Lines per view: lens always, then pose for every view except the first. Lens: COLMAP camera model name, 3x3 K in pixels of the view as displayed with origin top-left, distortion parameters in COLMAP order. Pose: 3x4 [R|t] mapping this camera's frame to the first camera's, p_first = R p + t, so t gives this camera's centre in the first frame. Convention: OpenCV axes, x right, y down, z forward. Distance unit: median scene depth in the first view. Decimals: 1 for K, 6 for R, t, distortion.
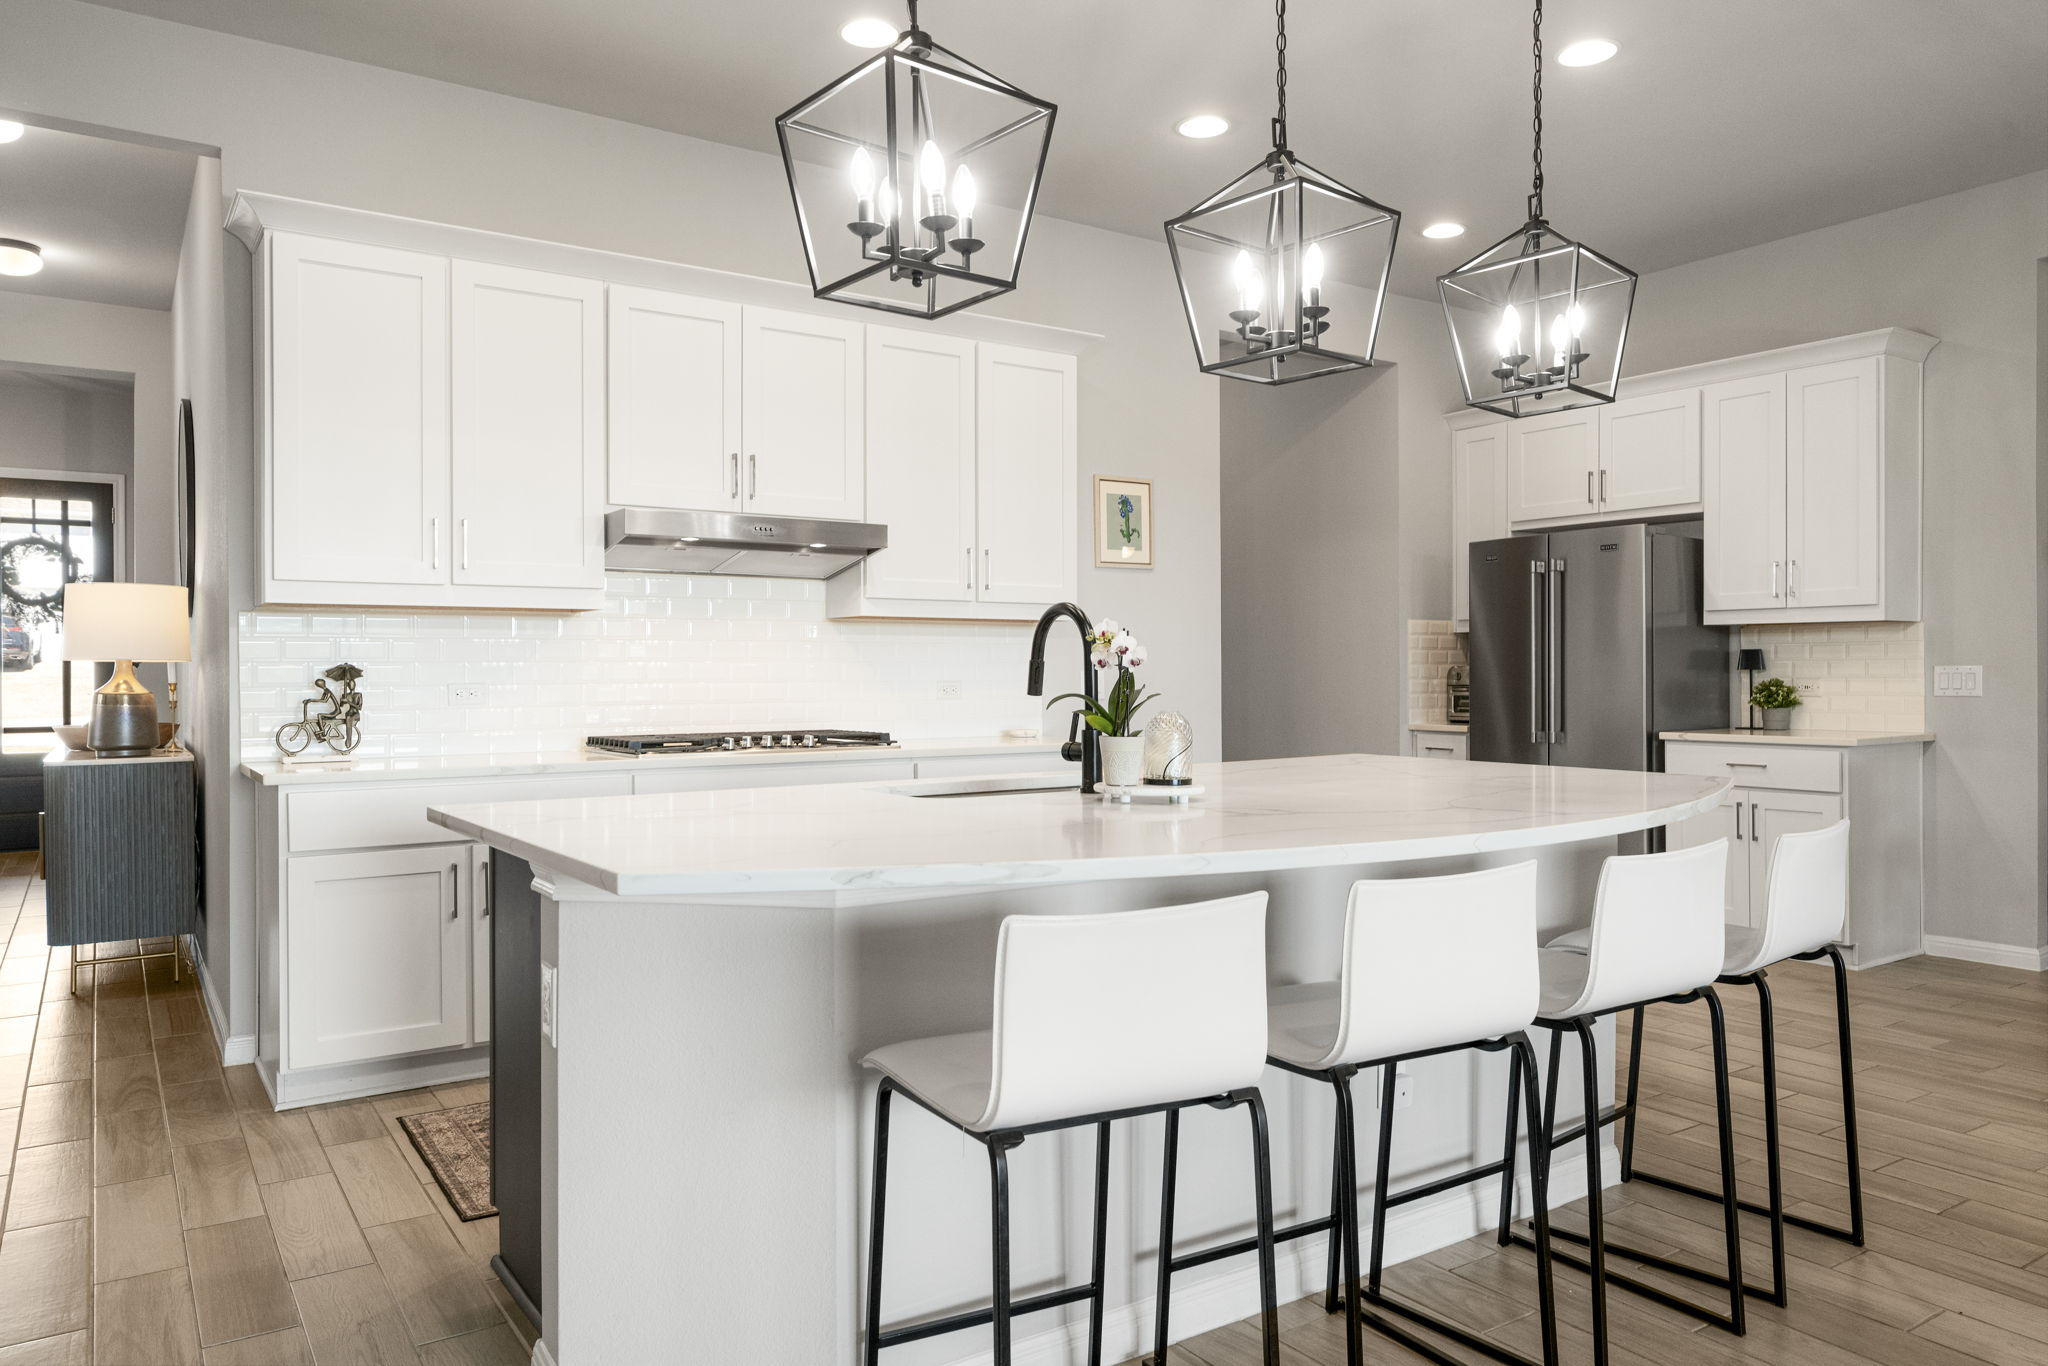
lens RADIAL K [[1382.8, 0, 1022.9], [0, 1382.8, 672.7], [0, 0, 1]] dist [0.001475, -0.001721]
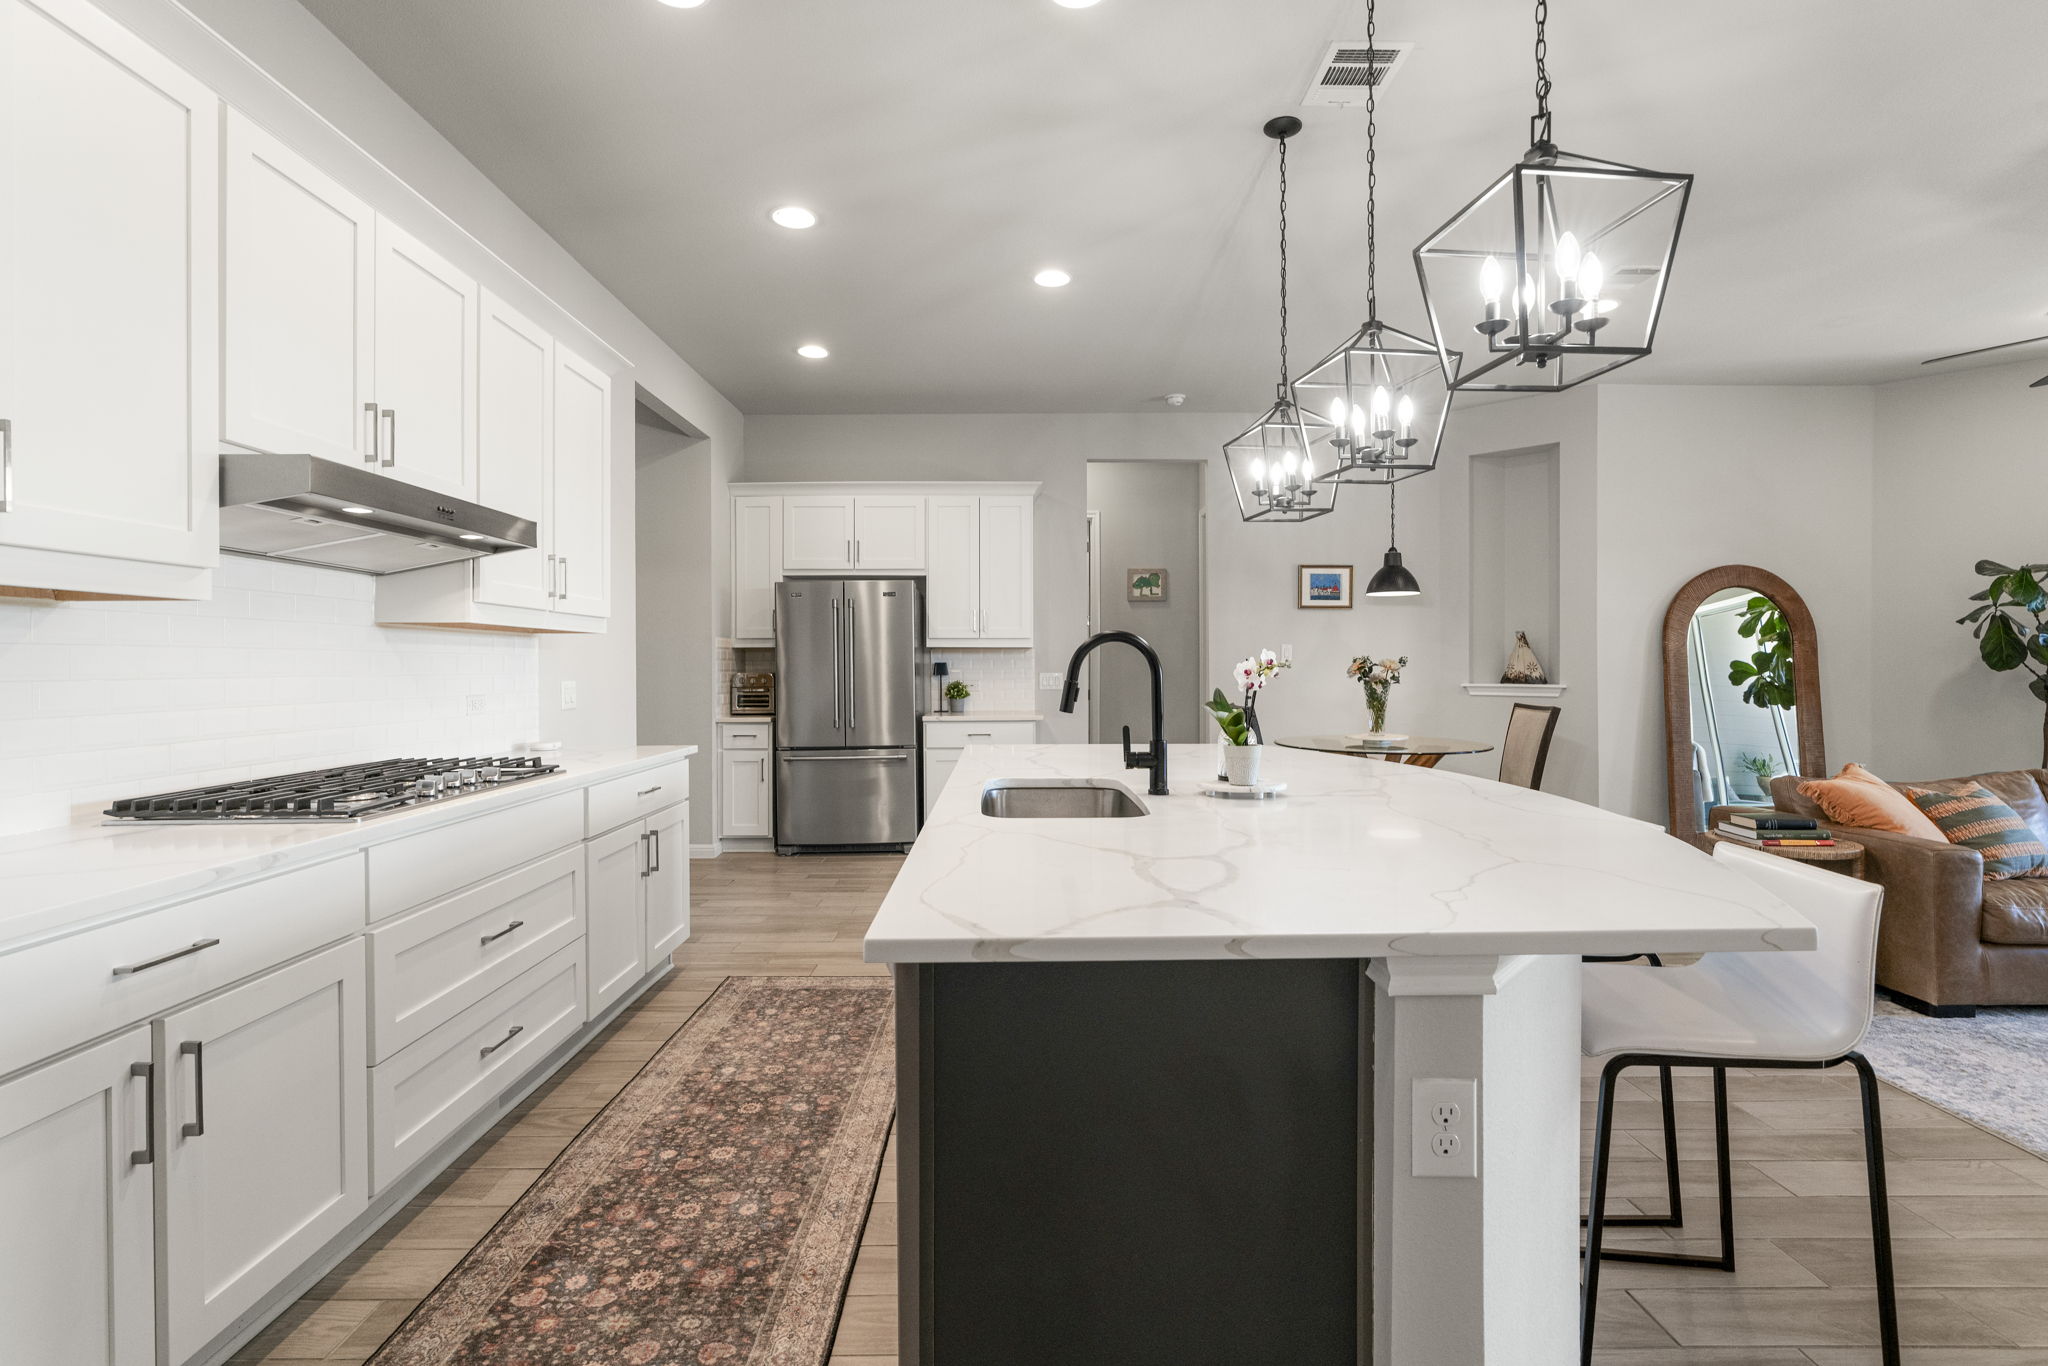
lens RADIAL K [[925.7, 0, 1022.6], [0, 925.7, 670.2], [0, 0, 1]] dist [-0.012131, 0.006344]
pose [[0.552011, -0.002425, 0.833834, -0.406346], [-0.000234, 0.999995, 0.003063, -0.013916], [-0.833837, -0.001886, 0.552007, 0.401510]]
